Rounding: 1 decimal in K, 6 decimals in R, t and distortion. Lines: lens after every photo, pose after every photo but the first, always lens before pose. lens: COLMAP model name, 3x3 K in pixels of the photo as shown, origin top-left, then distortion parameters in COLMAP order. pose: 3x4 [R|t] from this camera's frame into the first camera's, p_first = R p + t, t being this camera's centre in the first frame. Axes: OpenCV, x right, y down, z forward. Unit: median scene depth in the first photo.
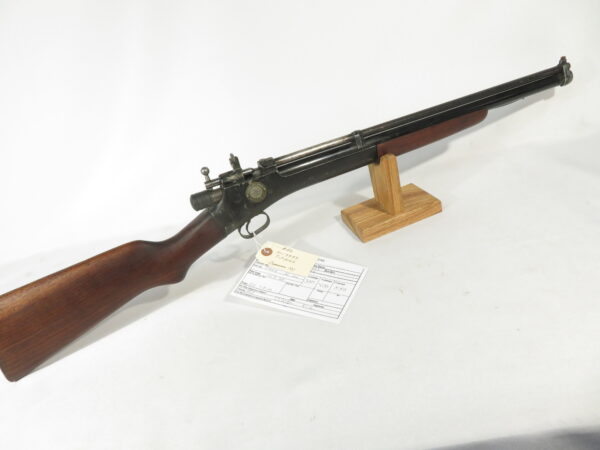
lens RADIAL K [[438.8, 0, 304.3], [0, 438.8, 223.0], [0, 0, 1]] dist [0.000893, -0.000141]
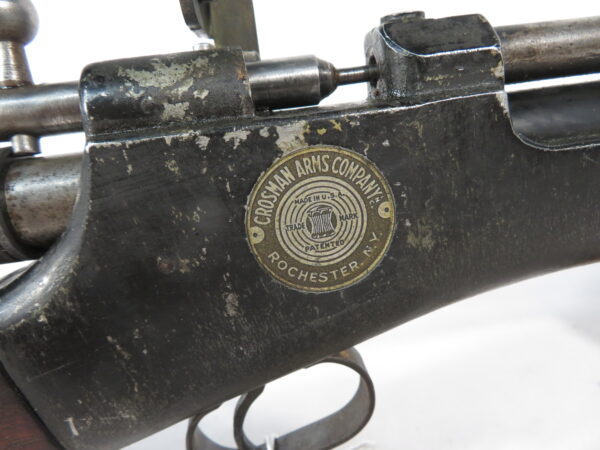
lens RADIAL K [[438.8, 0, 297.6], [0, 438.8, 222.4], [0, 0, 1]] dist [0.000893, -0.000141]
pose [[0.963039, 0.161408, -0.215649, -0.083611], [-0.192712, 0.972209, -0.132934, -0.047835], [0.188199, 0.169579, 0.967380, 0.830253]]
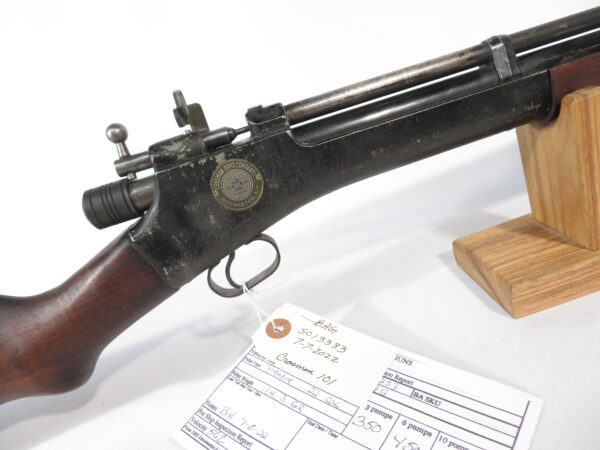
lens RADIAL K [[438.8, 0, 299.0], [0, 438.8, 224.4], [0, 0, 1]] dist [0.000893, -0.000141]
pose [[0.971103, 0.002885, -0.238642, 0.041732], [-0.026667, 0.994977, -0.096486, 0.004169], [0.237165, 0.100062, 0.966303, 0.599872]]
